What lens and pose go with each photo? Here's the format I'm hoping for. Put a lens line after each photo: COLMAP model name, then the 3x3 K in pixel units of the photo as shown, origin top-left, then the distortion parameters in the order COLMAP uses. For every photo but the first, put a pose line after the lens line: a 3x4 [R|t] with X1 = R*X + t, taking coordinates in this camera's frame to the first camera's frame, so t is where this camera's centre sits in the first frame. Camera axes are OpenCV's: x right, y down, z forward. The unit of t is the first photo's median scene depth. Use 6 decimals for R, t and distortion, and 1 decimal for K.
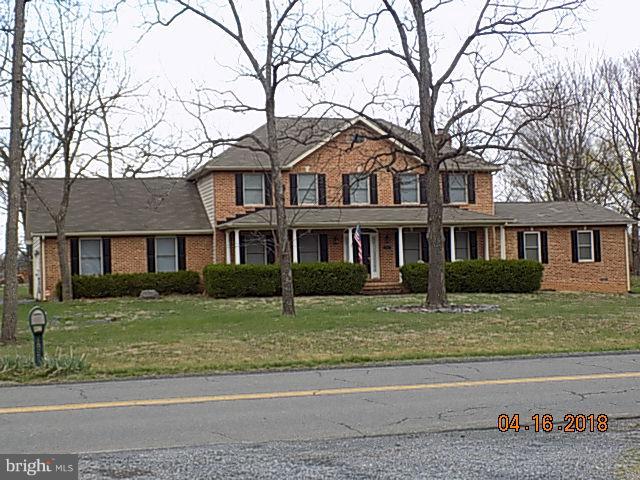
lens RADIAL K [[733.2, 0, 317.5], [0, 733.2, 238.6], [0, 0, 1]] dist [-0.023715, 0.000000]
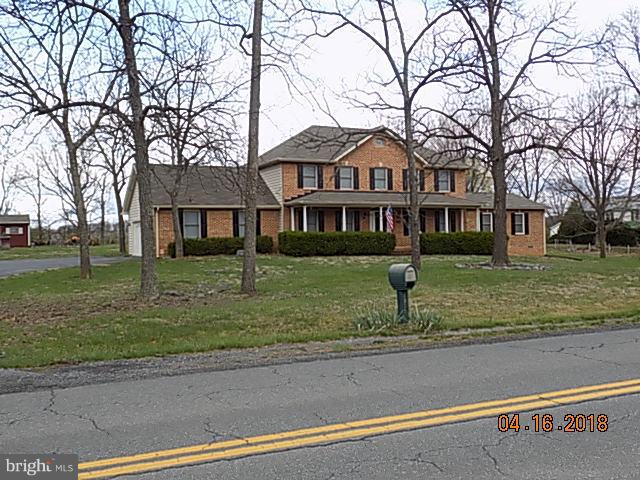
lens RADIAL K [[488.0, 0, 307.7], [0, 488.0, 224.2], [0, 0, 1]] dist [-0.005569, -0.005093]
pose [[0.992436, 0.017691, 0.121481, -0.222155], [-0.019164, 0.999756, 0.010964, 0.011963], [-0.121258, -0.013209, 0.992533, 0.120178]]
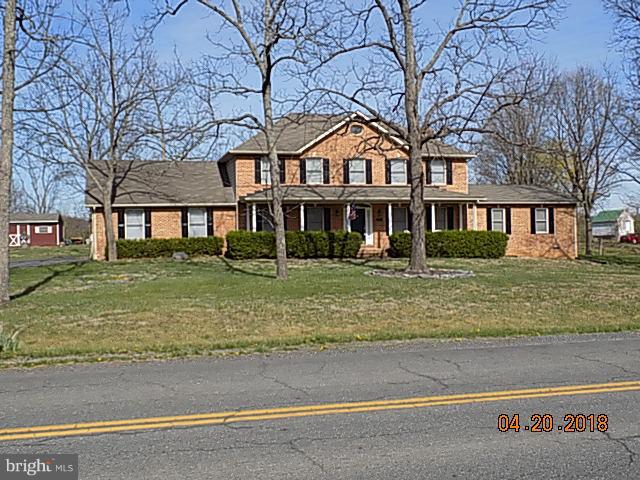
lens RADIAL K [[525.2, 0, 320.0], [0, 525.2, 225.3], [0, 0, 1]] dist [-0.015232, -0.017873]
pose [[0.999425, 0.012590, -0.031484, 0.028066], [-0.011891, 0.999681, 0.022283, 0.003775], [0.031755, -0.021896, 0.999256, 0.142535]]
